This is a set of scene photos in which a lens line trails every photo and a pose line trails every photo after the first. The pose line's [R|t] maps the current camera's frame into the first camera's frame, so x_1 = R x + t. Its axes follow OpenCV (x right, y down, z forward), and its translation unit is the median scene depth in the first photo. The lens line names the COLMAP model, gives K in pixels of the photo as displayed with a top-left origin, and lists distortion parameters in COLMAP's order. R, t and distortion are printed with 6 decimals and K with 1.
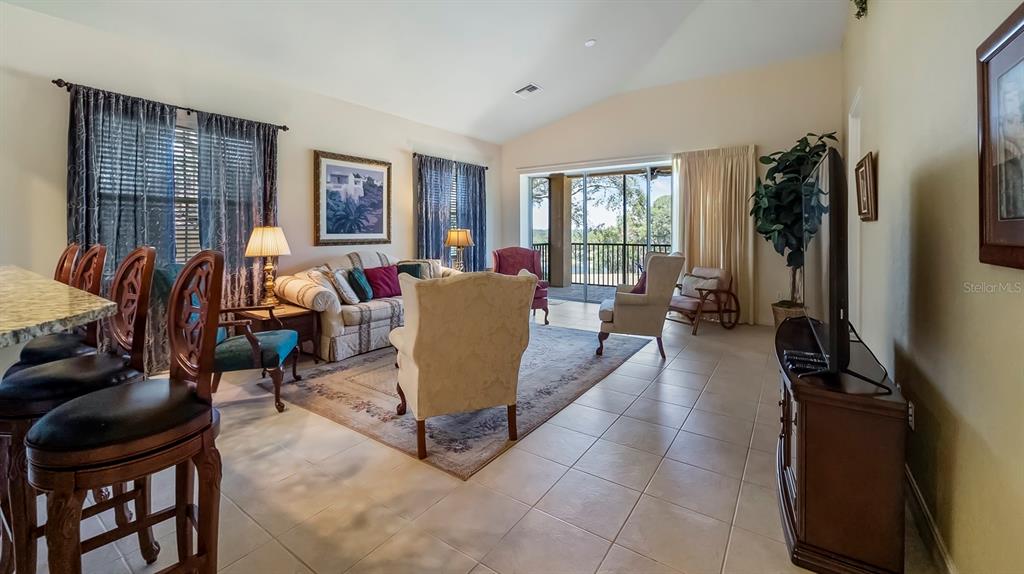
lens RADIAL K [[418.2, 0, 513.8], [0, 418.2, 232.7], [0, 0, 1]] dist [-0.000120, 0.000010]
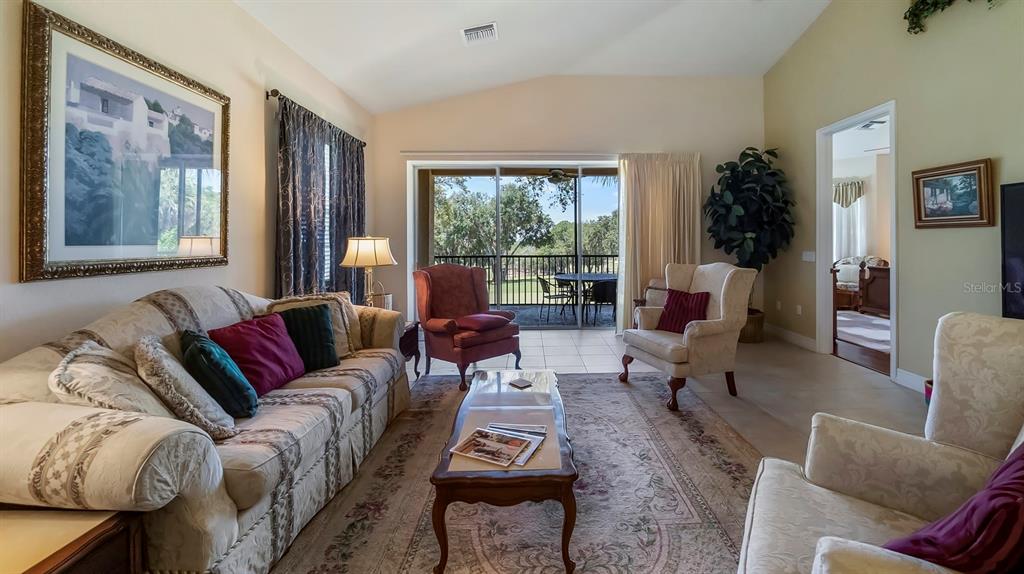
lens RADIAL K [[411.6, 0, 537.0], [0, 411.6, 240.0], [0, 0, 1]] dist [0.014178, -0.000169]
pose [[0.810502, 0.001788, 0.585733, -0.302217], [0.003699, 0.999960, -0.008171, 0.002220], [-0.585725, 0.008790, 0.810463, 0.430426]]
